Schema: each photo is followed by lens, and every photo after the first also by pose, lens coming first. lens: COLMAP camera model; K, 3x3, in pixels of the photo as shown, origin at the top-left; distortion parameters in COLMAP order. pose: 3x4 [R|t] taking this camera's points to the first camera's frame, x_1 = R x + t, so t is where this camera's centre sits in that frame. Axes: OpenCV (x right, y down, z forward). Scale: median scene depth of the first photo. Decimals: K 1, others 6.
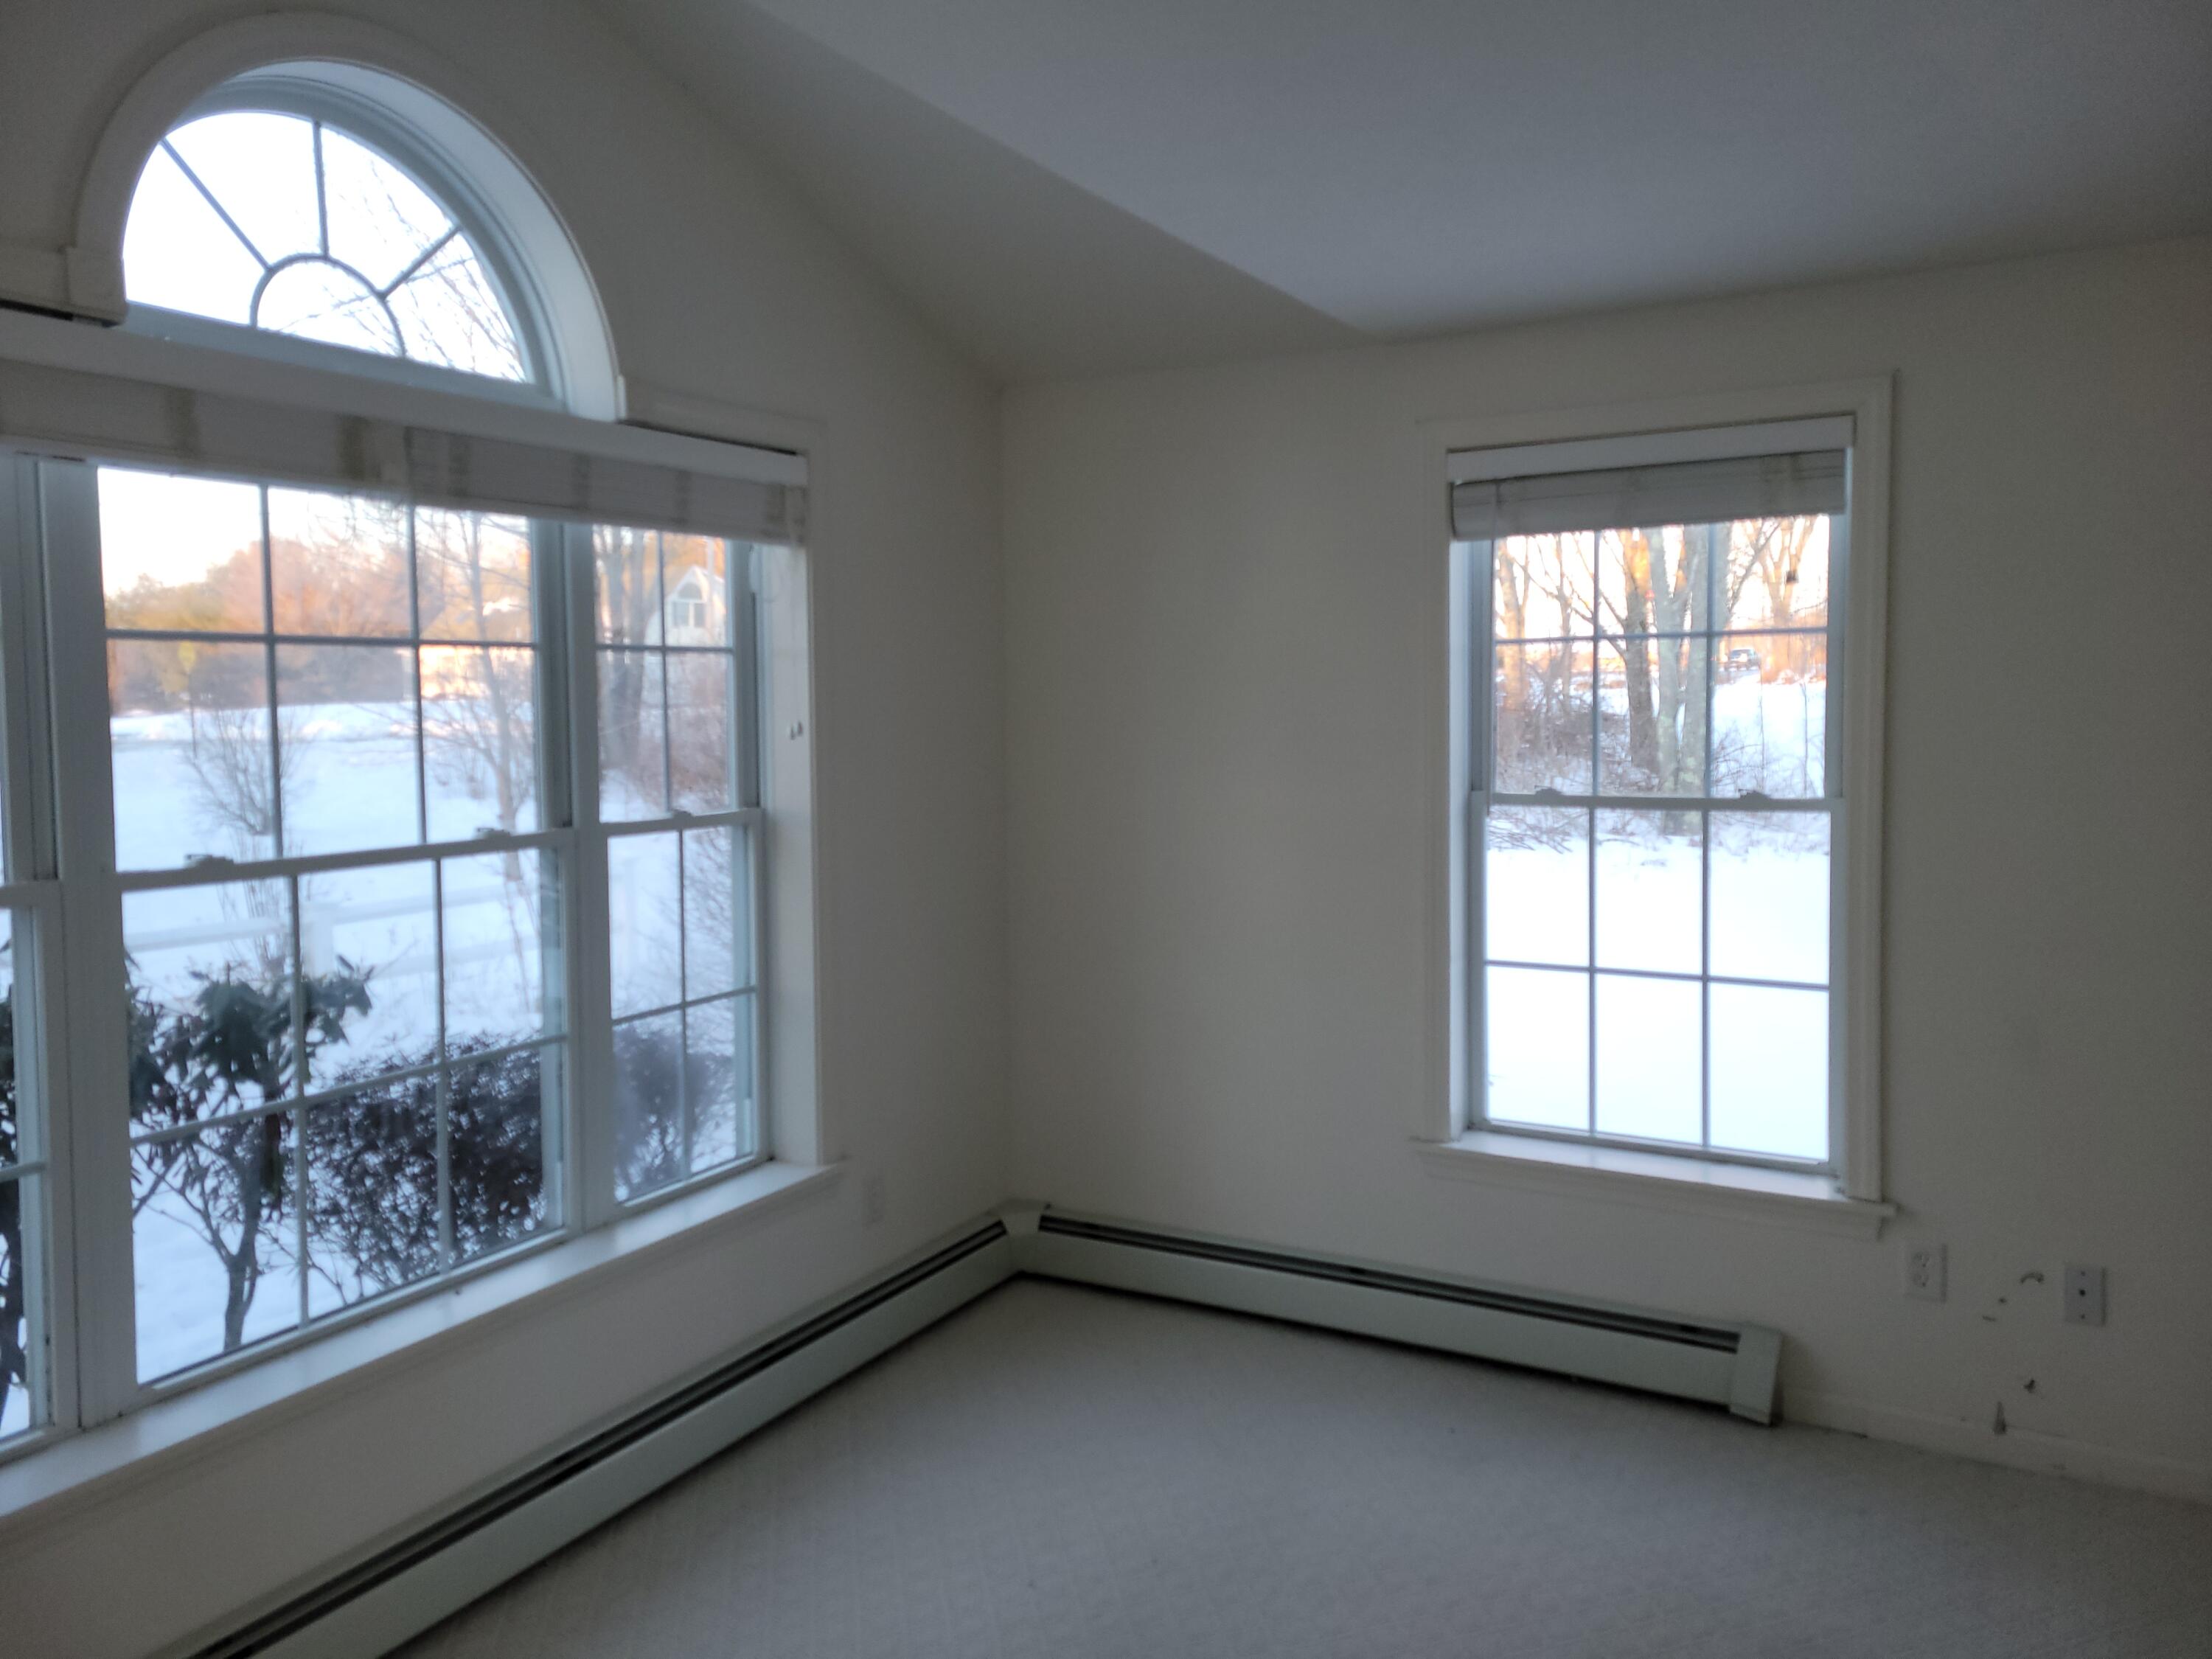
lens RADIAL K [[1644.4, 0, 1093.8], [0, 1644.4, 781.5], [0, 0, 1]] dist [0.068798, -0.044905]
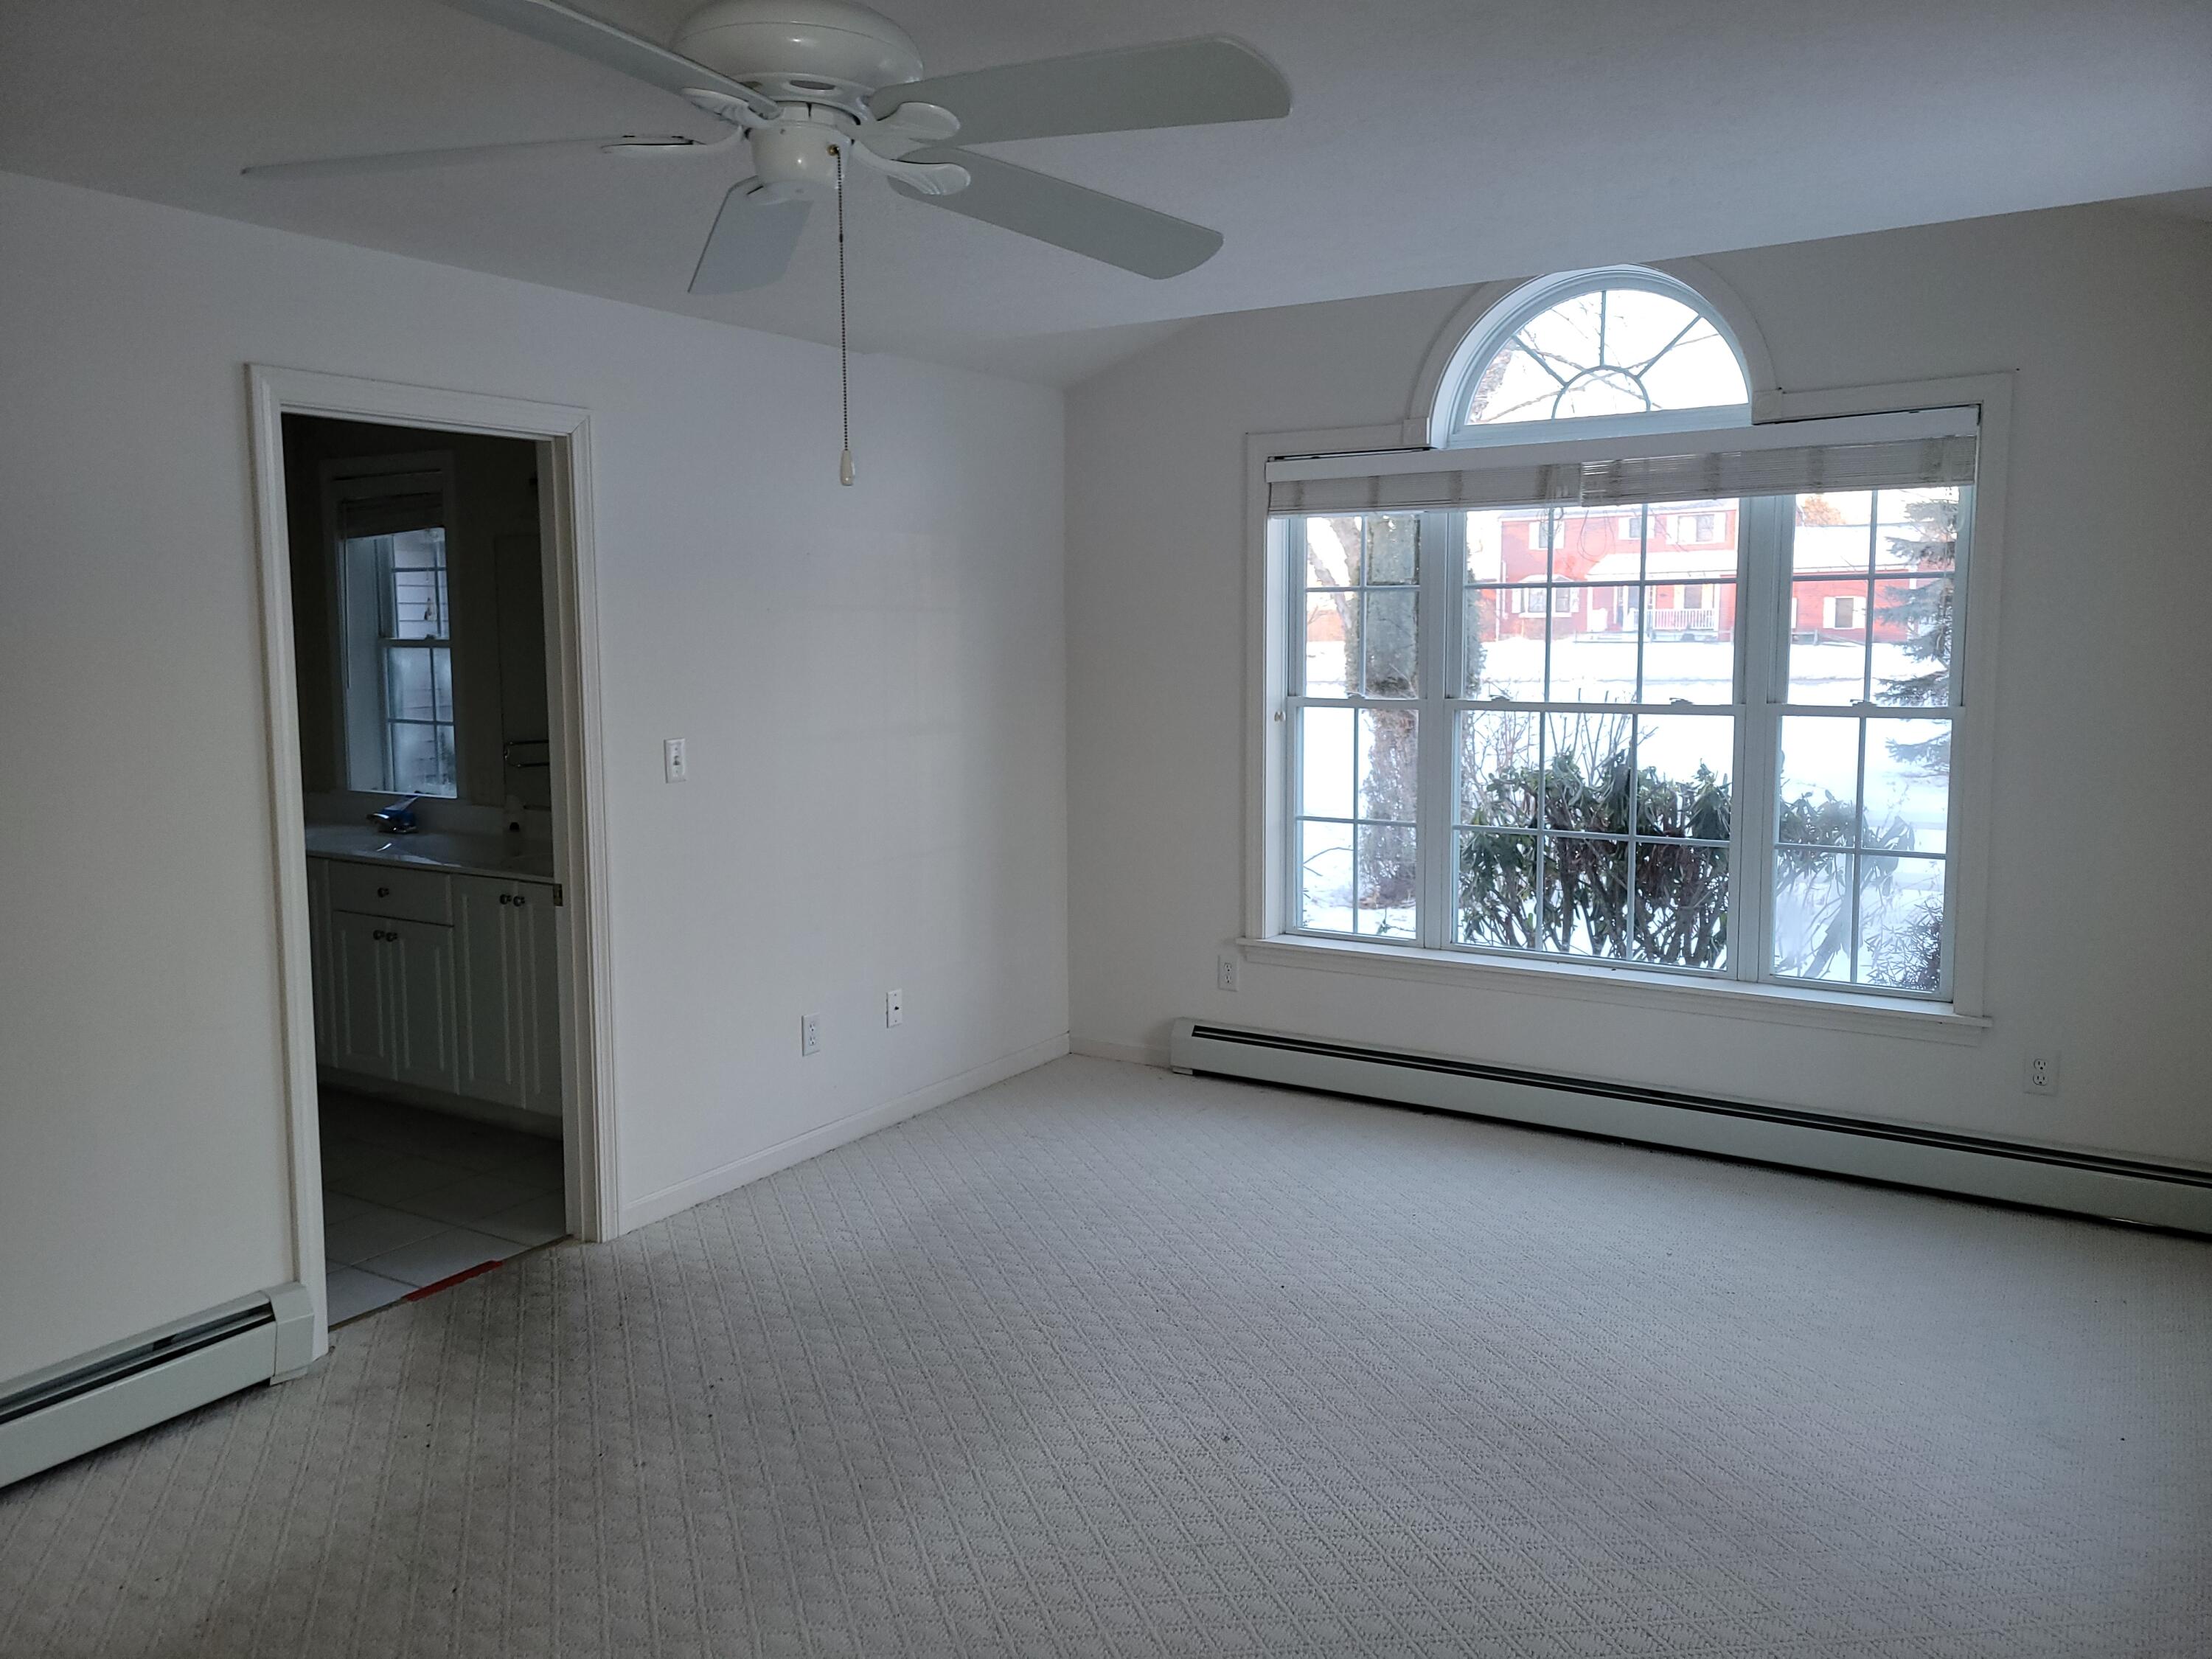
lens RADIAL K [[1644.4, 0, 1093.8], [0, 1644.4, 781.5], [0, 0, 1]] dist [0.068798, -0.044905]
pose [[-0.054755, 0.105556, -0.992905, 1.120934], [-0.046428, 0.993052, 0.108132, -0.036291], [0.997420, 0.052019, -0.049474, 0.478330]]
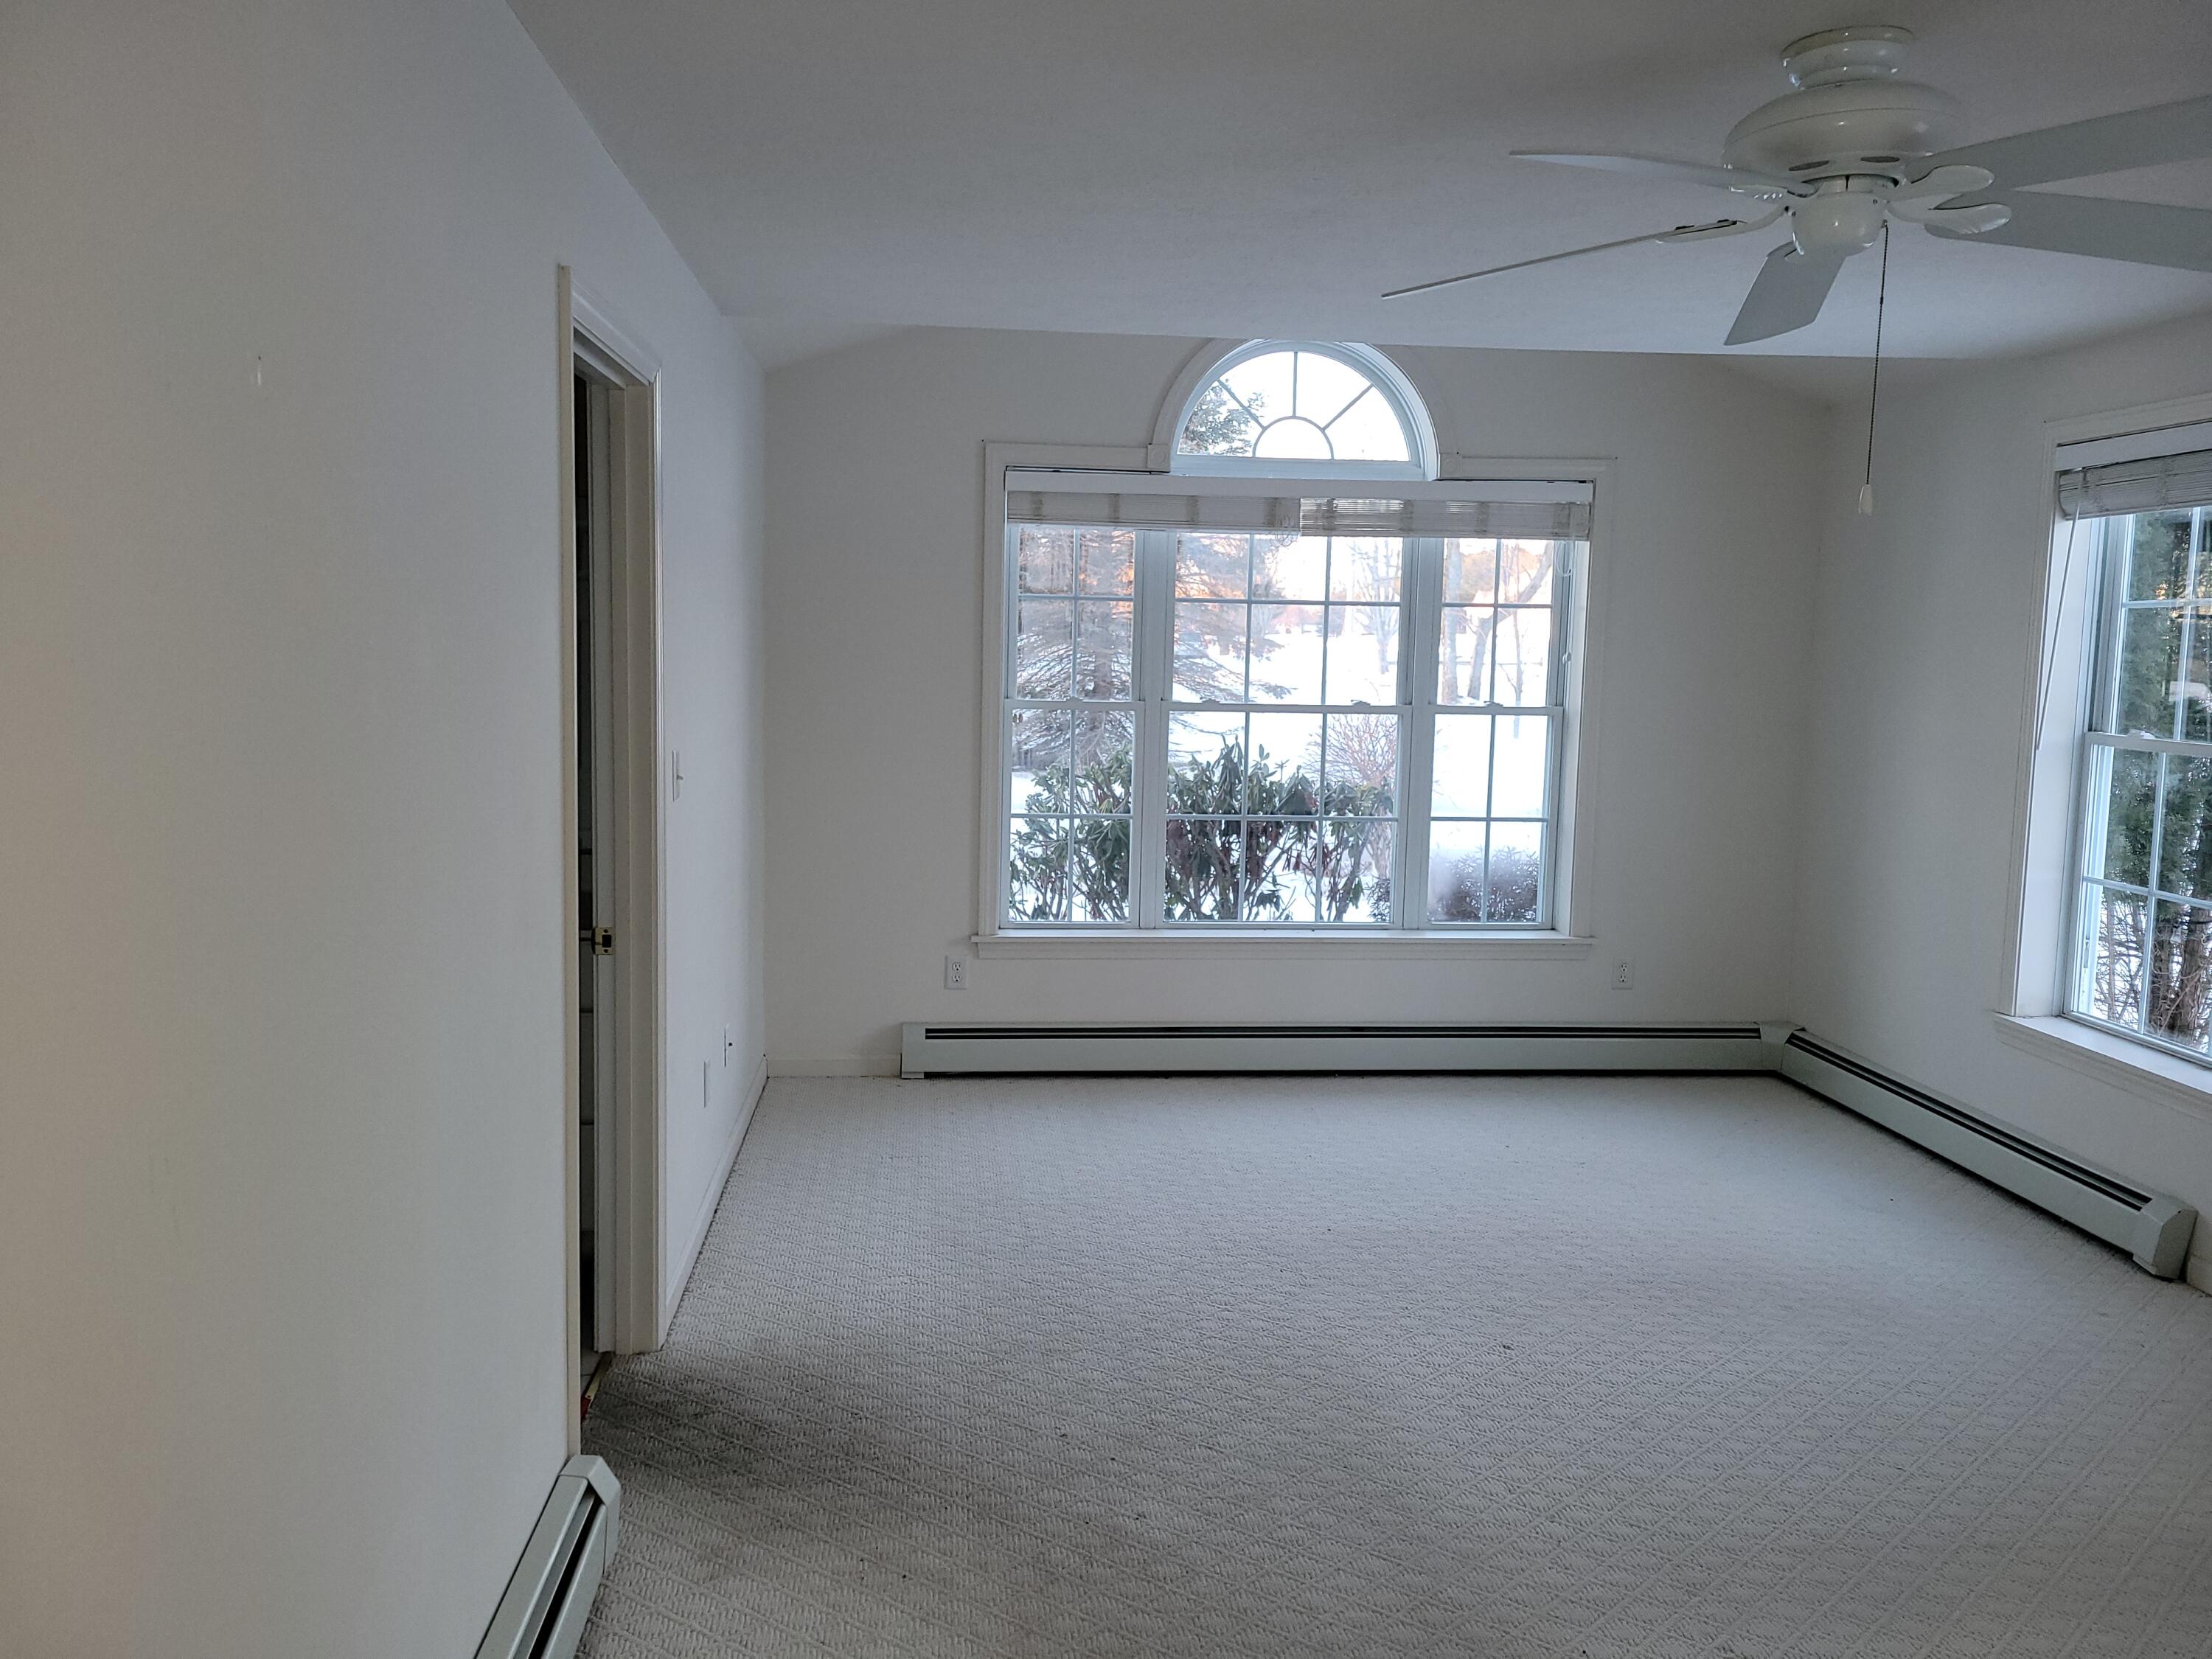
lens RADIAL K [[1644.4, 0, 1093.8], [0, 1644.4, 781.5], [0, 0, 1]] dist [0.068798, -0.044905]
pose [[0.567174, 0.095023, -0.818098, 0.920588], [-0.070628, 0.995274, 0.066637, 0.013248], [0.820564, 0.019986, 0.571205, -0.296146]]
